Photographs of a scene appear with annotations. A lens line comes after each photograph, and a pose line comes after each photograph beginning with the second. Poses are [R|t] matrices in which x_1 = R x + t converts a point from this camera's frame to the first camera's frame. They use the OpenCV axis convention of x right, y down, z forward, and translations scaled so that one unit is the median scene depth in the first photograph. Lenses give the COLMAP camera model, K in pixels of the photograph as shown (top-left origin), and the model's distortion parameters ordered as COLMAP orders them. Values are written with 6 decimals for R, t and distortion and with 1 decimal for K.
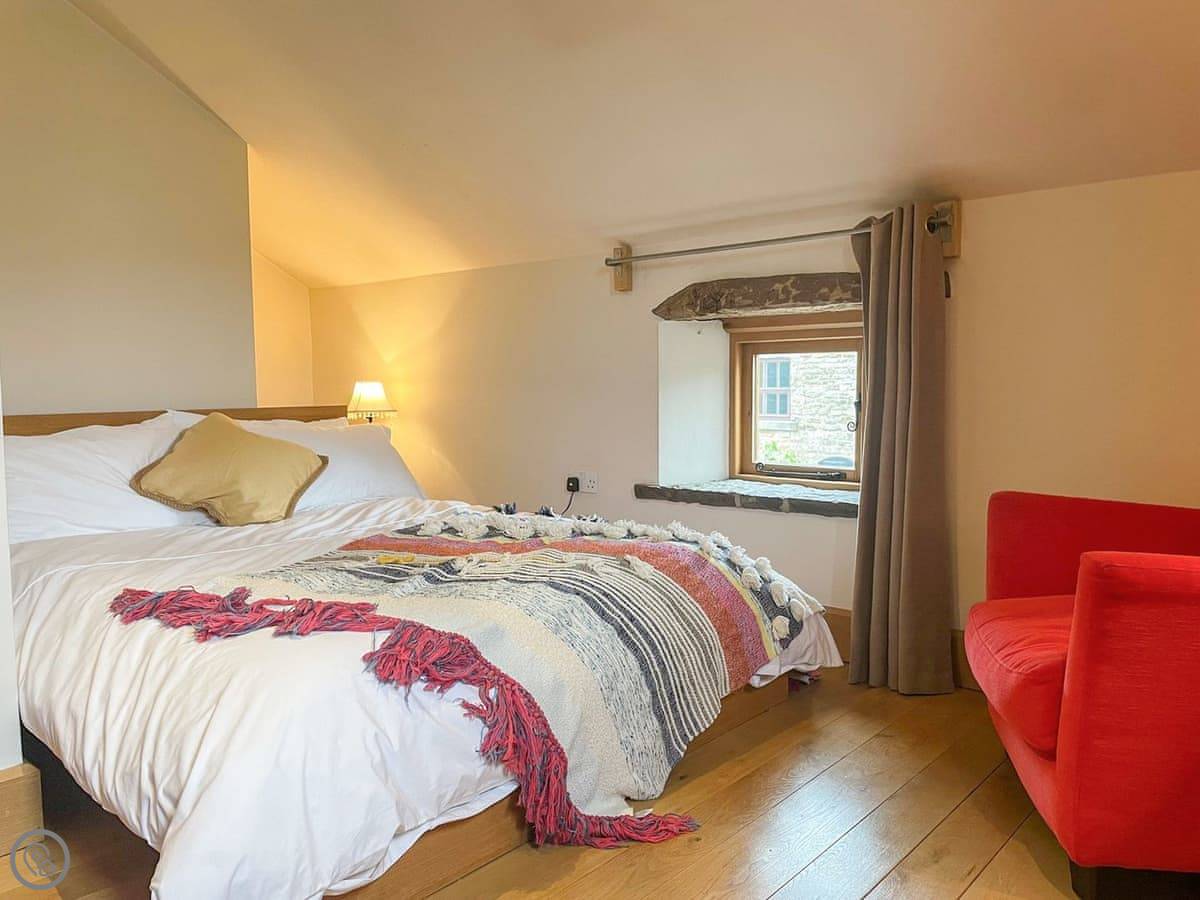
lens RADIAL K [[909.0, 0, 603.0], [0, 909.0, 440.8], [0, 0, 1]] dist [0.099107, -0.130309]
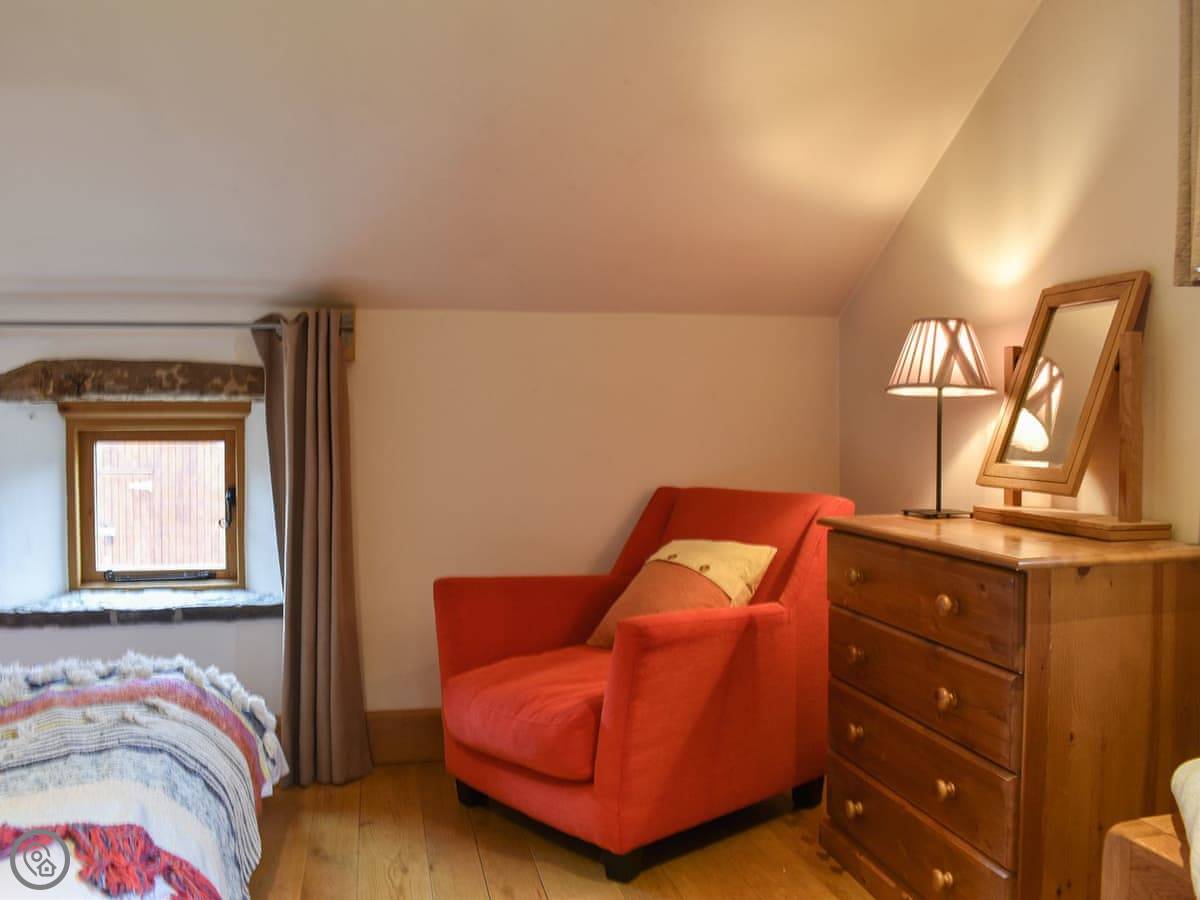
lens RADIAL K [[1052.7, 0, 600.0], [0, 1052.7, 450.0], [0, 0, 1]] dist [-0.098712, 0.011803]
pose [[0.589658, -0.013040, 0.807548, -0.368634], [0.051342, 0.998453, -0.021366, -0.048159], [-0.806020, 0.054060, 0.589415, 0.055654]]
